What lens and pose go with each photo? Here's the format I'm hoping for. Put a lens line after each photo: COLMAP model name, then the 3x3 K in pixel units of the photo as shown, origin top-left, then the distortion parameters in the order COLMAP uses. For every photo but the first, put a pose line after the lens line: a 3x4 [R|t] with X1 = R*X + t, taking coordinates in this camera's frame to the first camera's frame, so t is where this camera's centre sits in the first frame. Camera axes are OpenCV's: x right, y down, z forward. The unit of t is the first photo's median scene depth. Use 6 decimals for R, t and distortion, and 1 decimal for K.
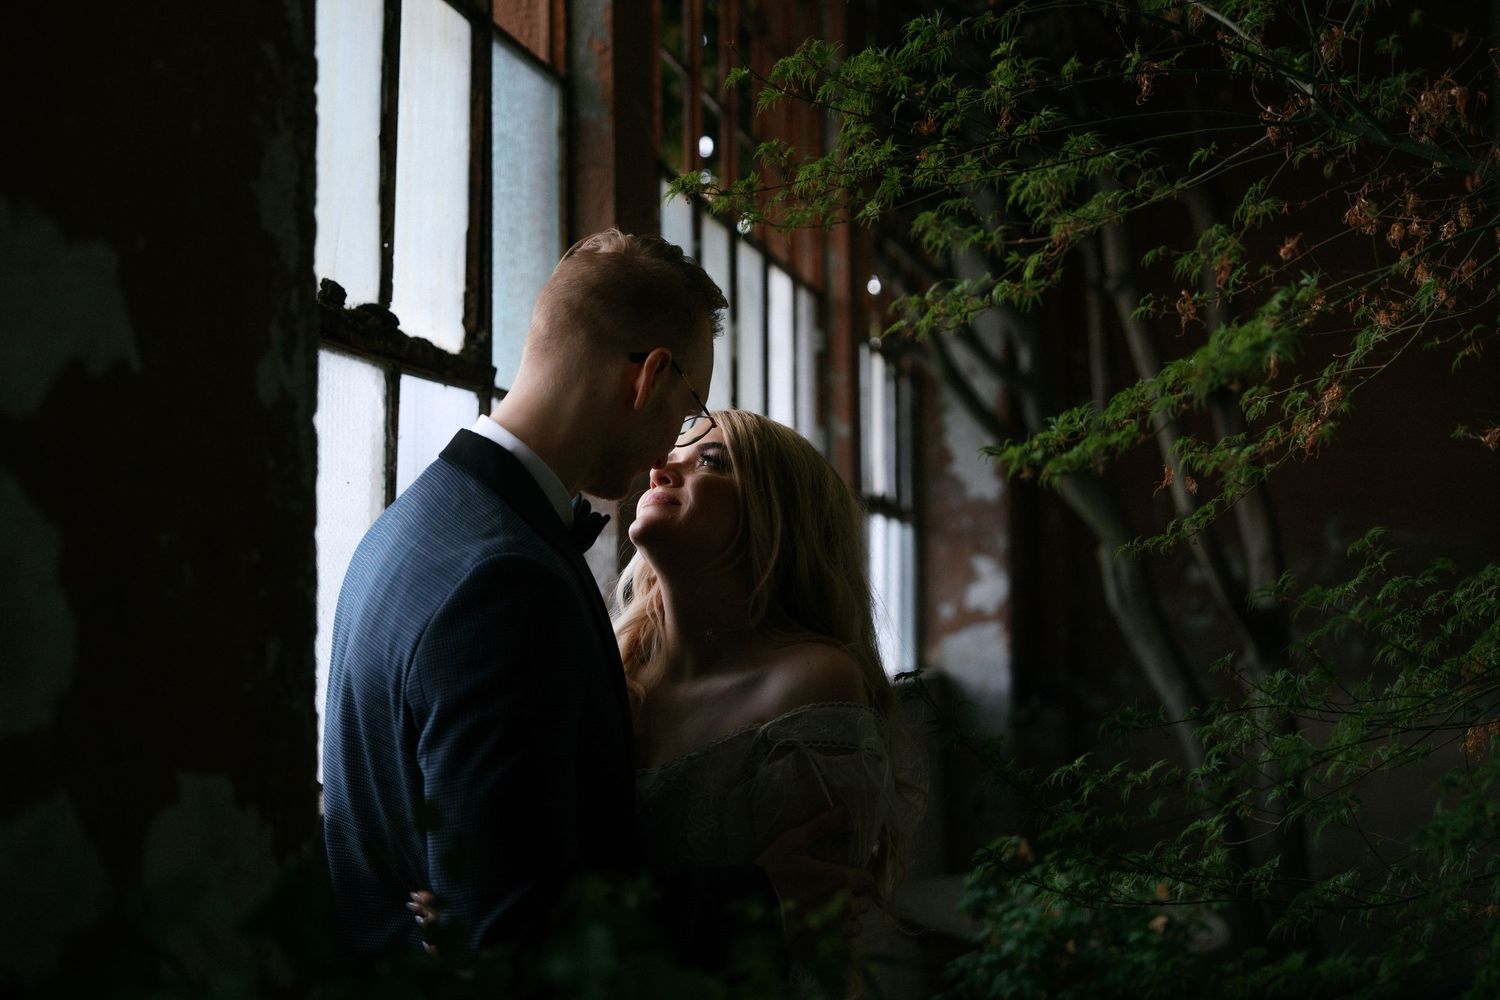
lens RADIAL K [[2291.1, 0, 750.1], [0, 2291.1, 496.0], [0, 0, 1]] dist [0.032405, 0.000000]
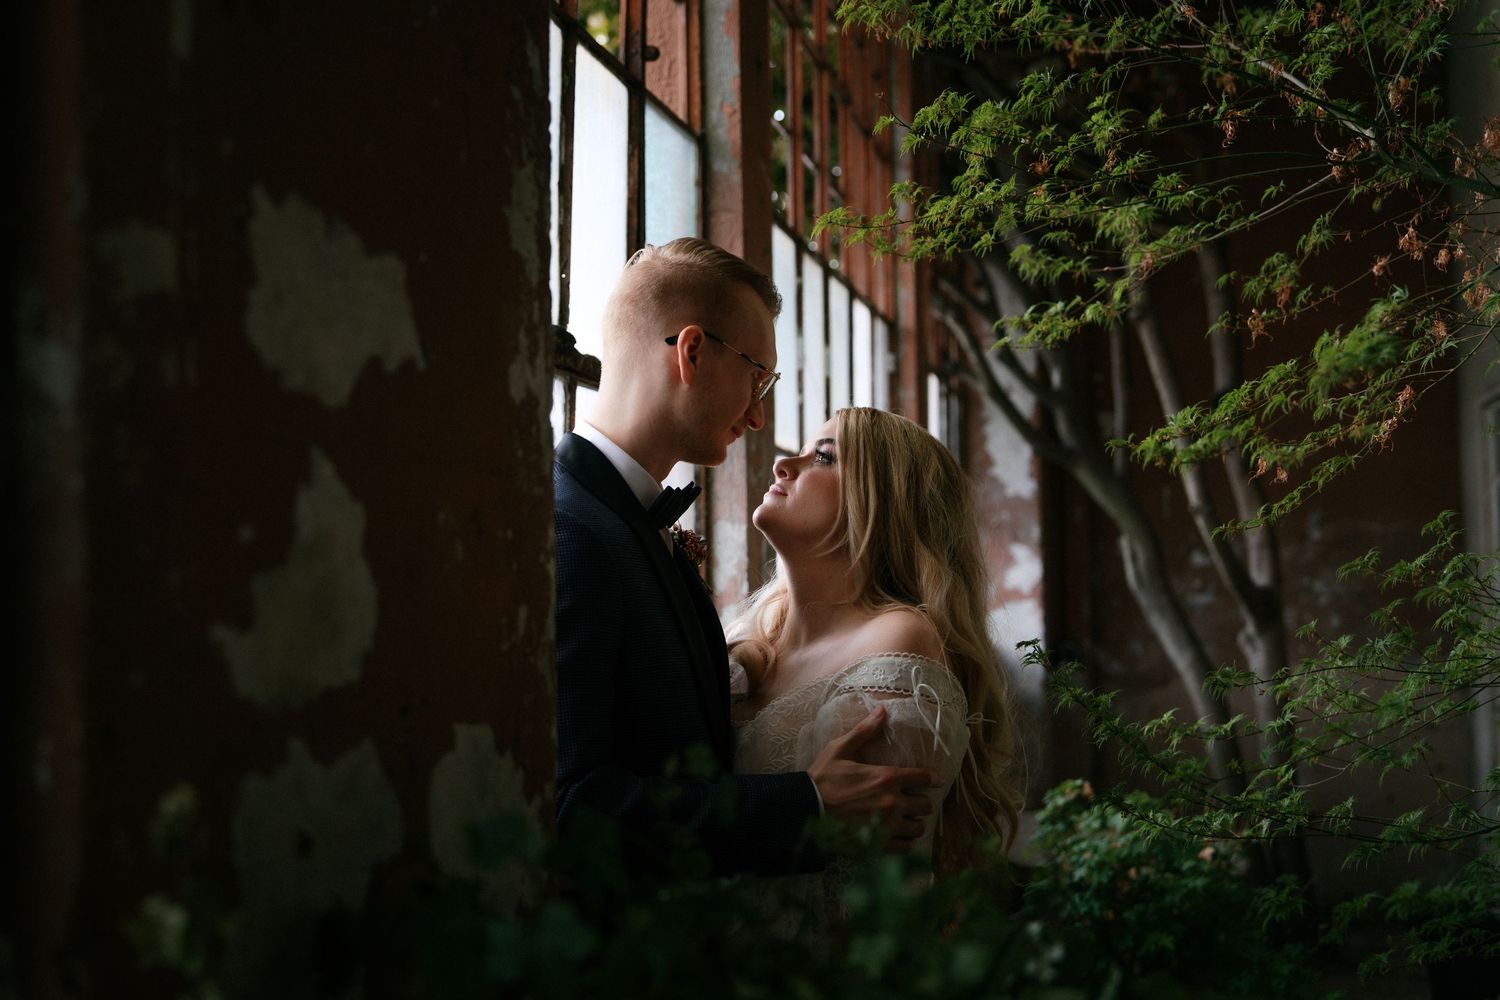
lens RADIAL K [[1894.2, 0, 751.1], [0, 1894.2, 492.8], [0, 0, 1]] dist [0.020725, 0.000000]
pose [[0.999706, -0.003486, -0.023983, -0.043261], [0.003421, 0.999990, -0.002731, 0.005238], [0.023992, 0.002649, 0.999709, 0.035013]]
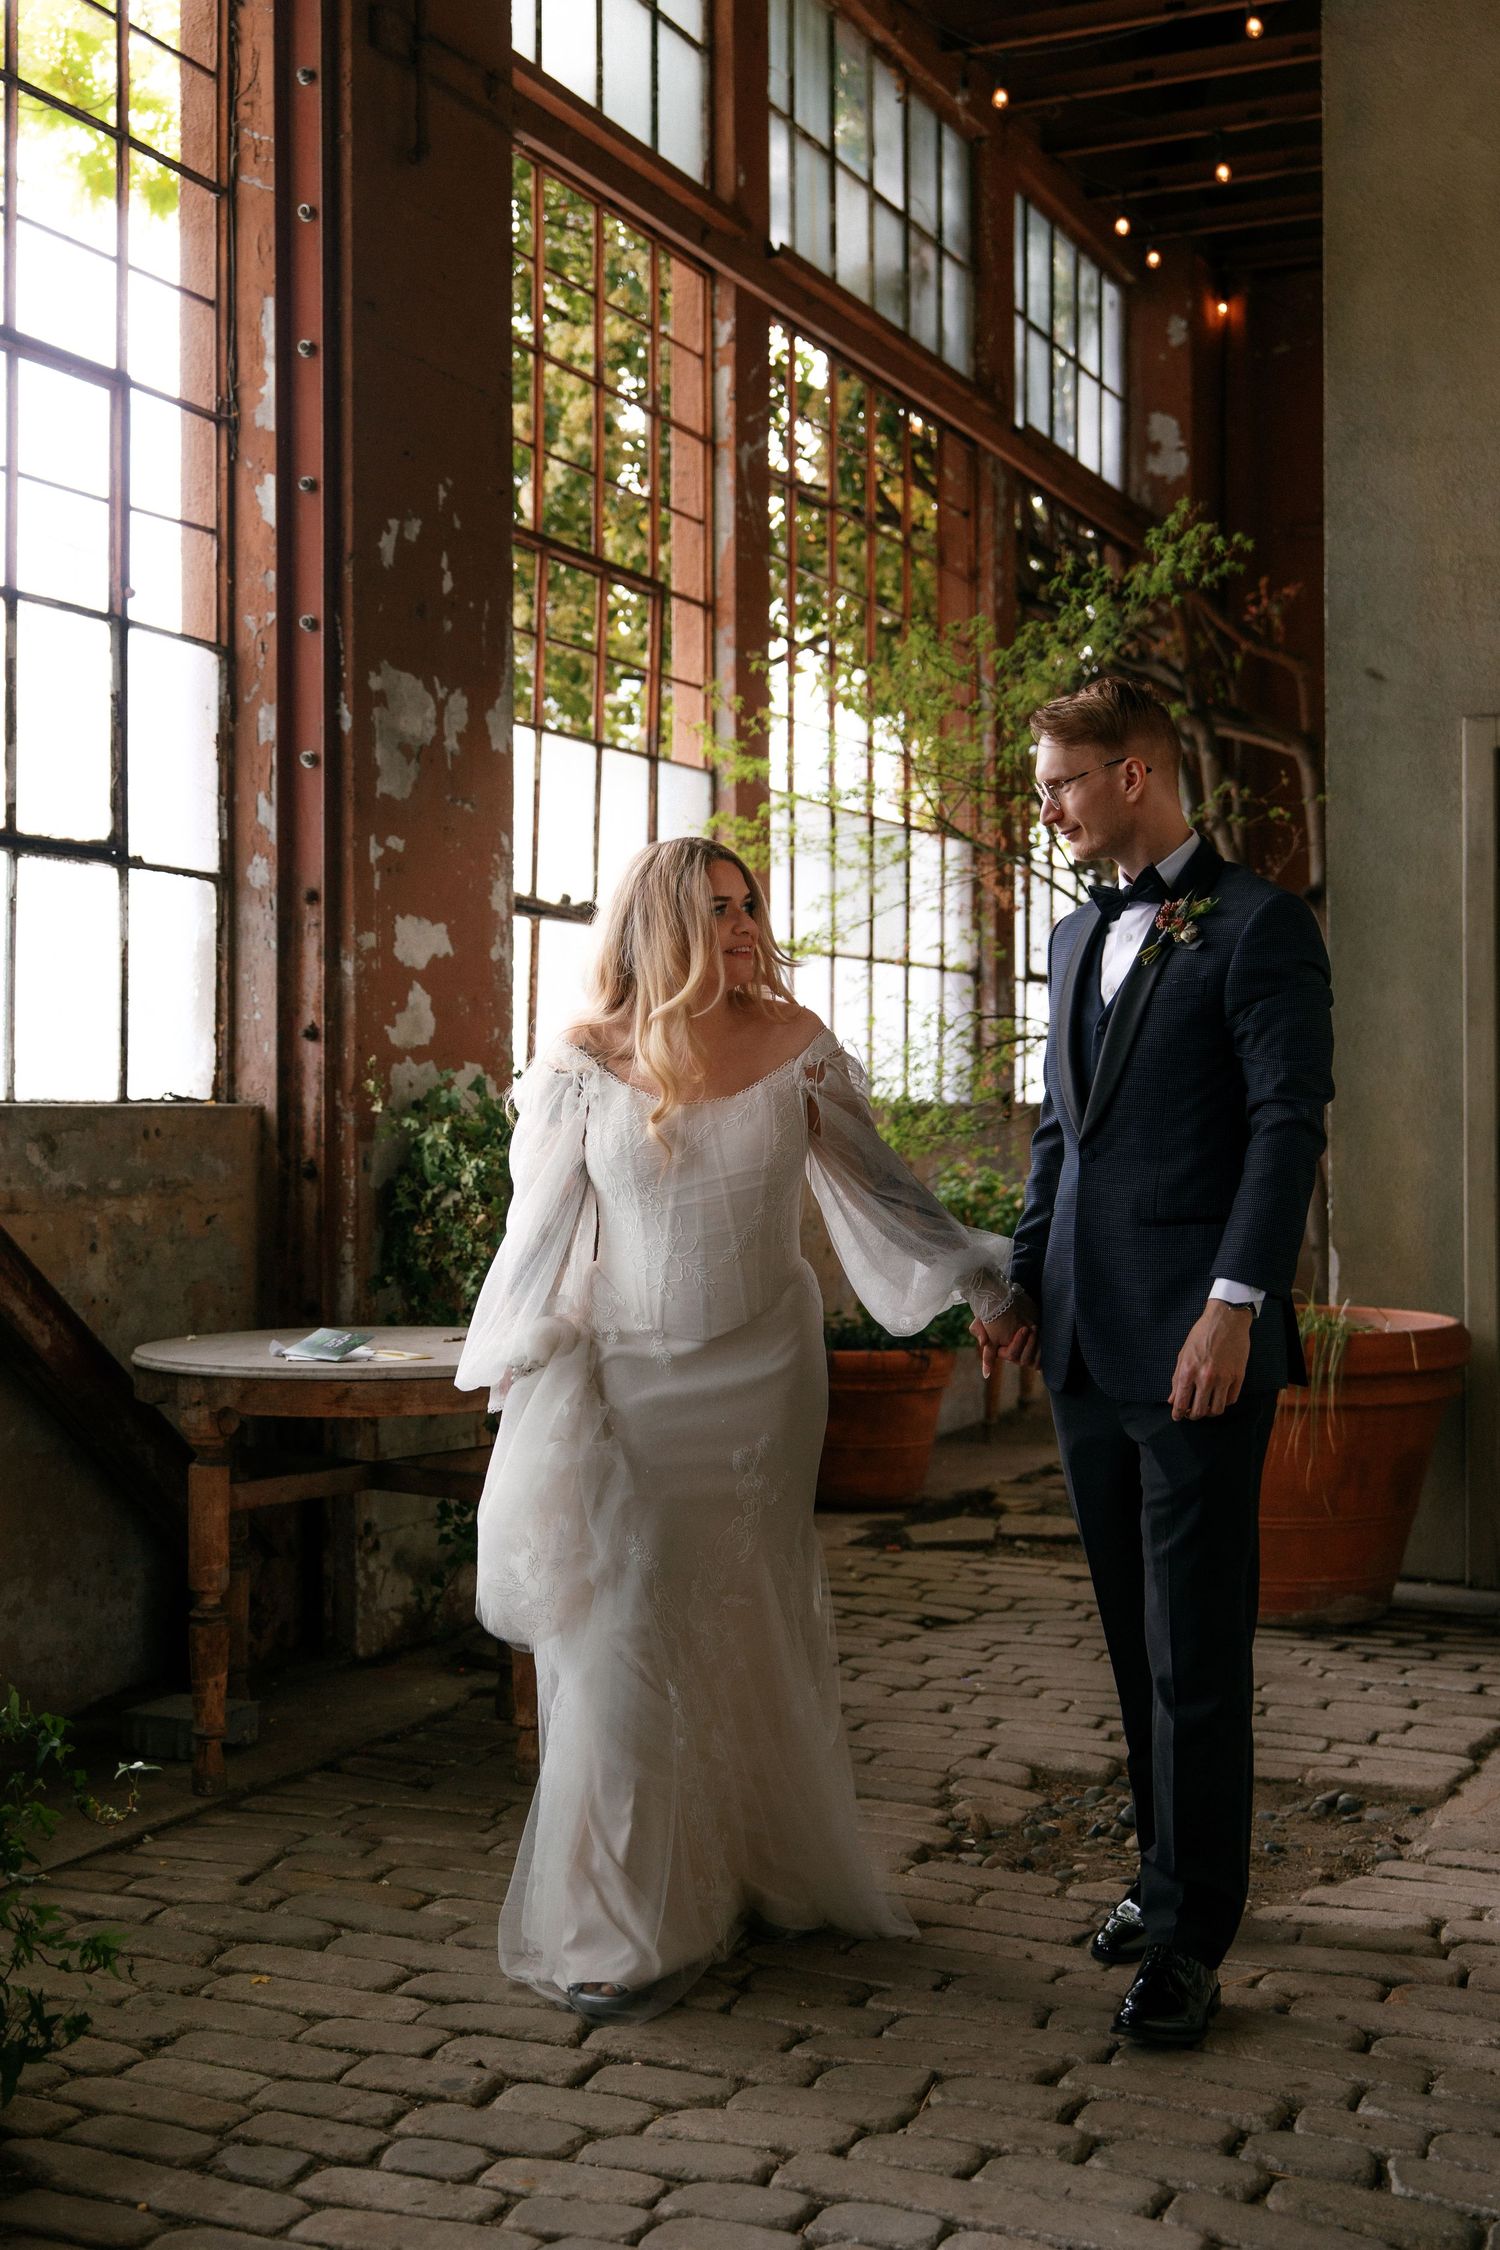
lens RADIAL K [[2697.1, 0, 756.9], [0, 2697.1, 1123.2], [0, 0, 1]] dist [-0.012447, 0.000000]
pose [[0.973503, 0.017163, -0.228029, 0.670308], [-0.002853, 0.998014, 0.062934, -0.031471], [0.228656, -0.060616, 0.971618, -1.742401]]
